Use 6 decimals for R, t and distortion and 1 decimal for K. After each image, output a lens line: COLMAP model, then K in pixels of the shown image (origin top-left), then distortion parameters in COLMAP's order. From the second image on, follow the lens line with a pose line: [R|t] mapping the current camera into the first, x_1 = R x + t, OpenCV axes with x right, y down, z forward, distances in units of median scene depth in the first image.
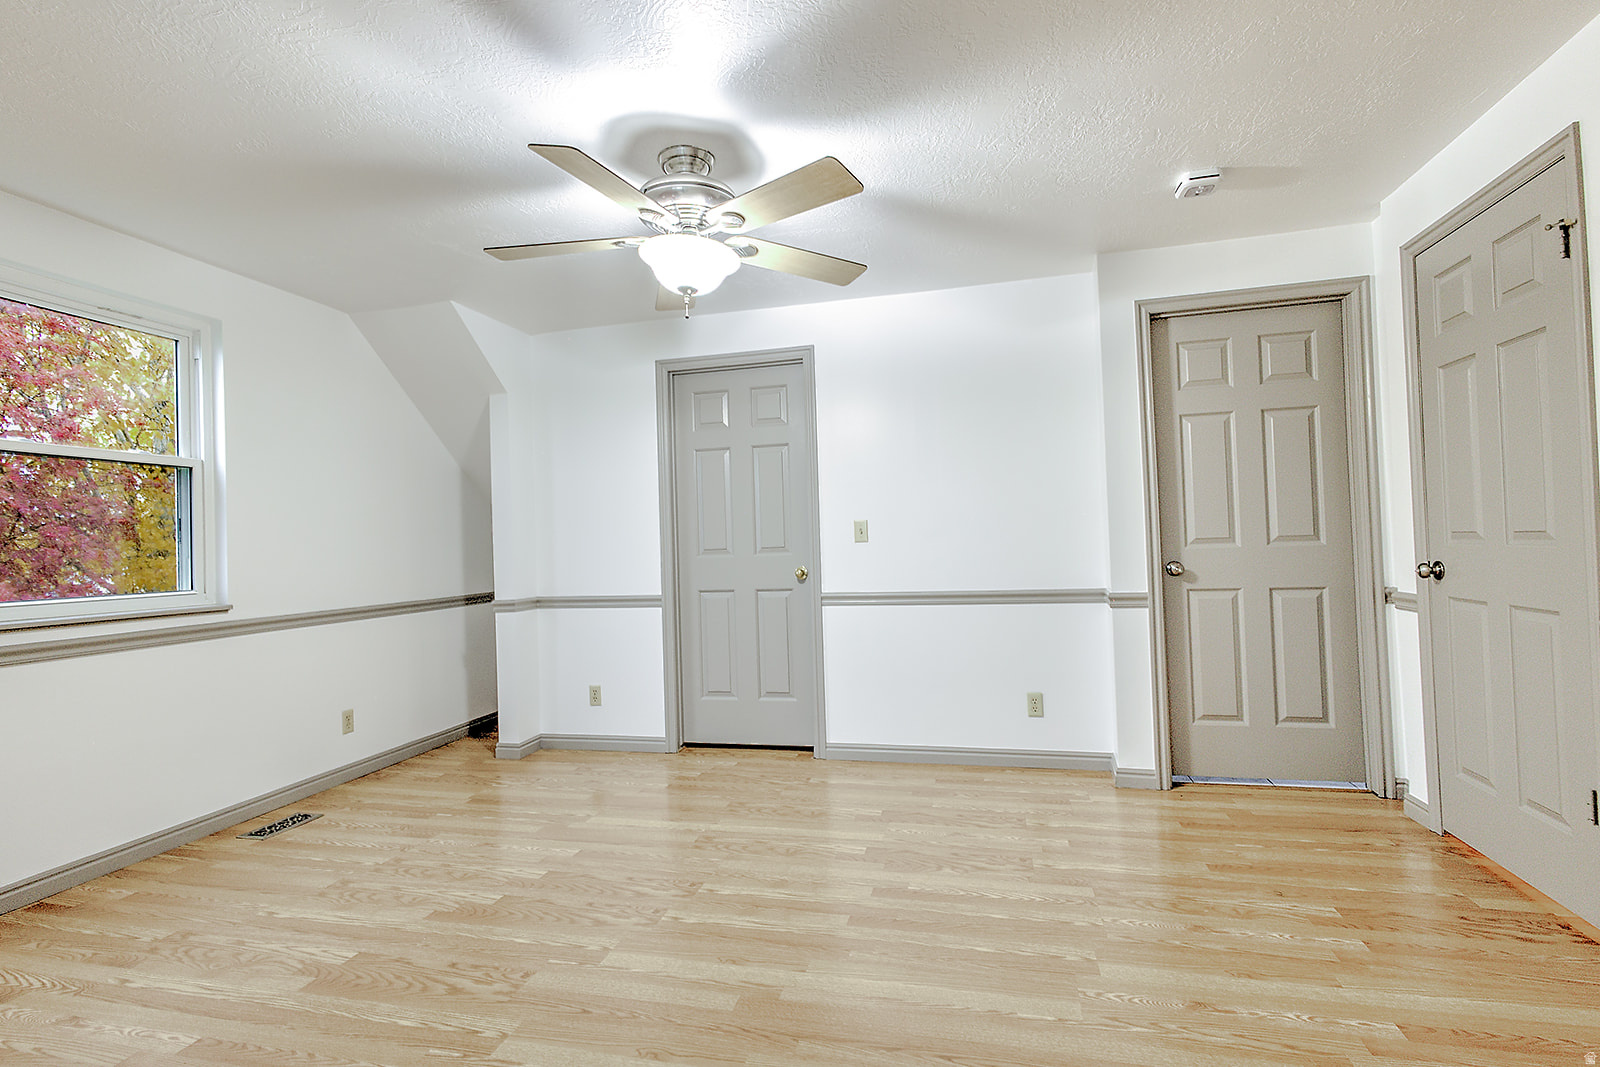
lens RADIAL K [[774.1, 0, 791.0], [0, 774.1, 533.6], [0, 0, 1]] dist [0.004876, 0.000519]
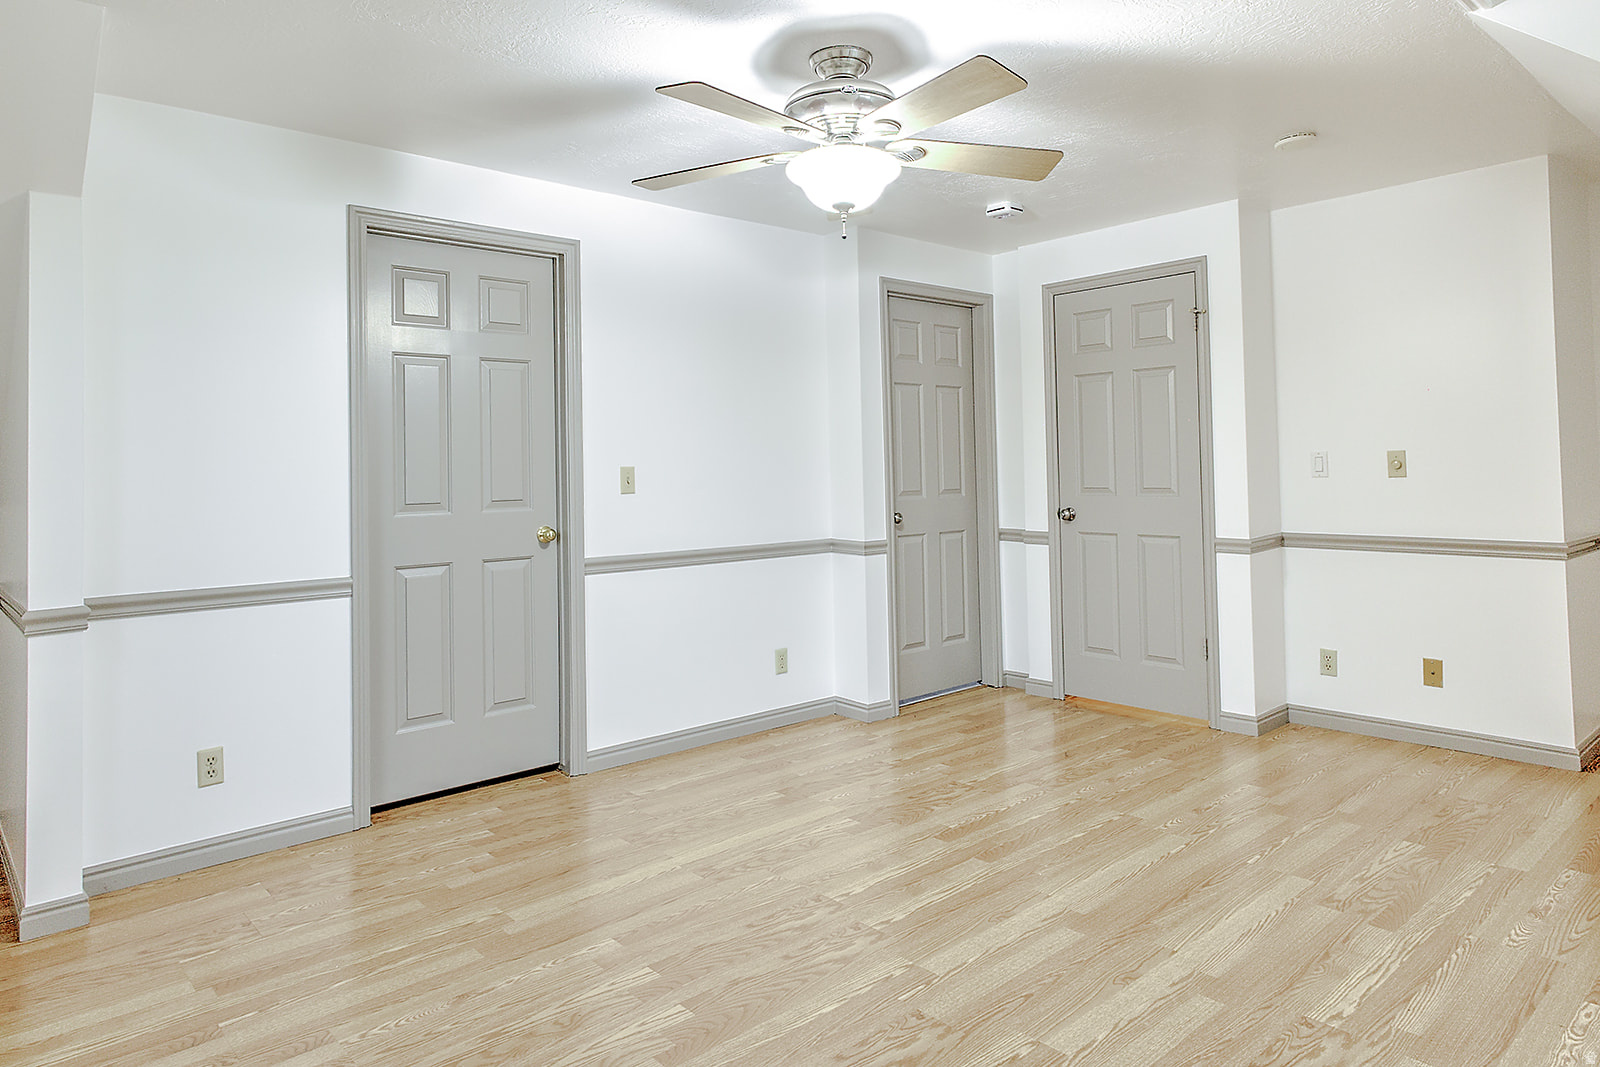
lens RADIAL K [[995.9, 0, 799.4], [0, 995.9, 455.1], [0, 0, 1]] dist [0.003558, 0.001395]
pose [[0.554697, 0.036783, 0.831239, -0.772316], [-0.008757, 0.999225, -0.038373, 0.010342], [-0.832006, 0.014006, 0.554589, 0.302688]]
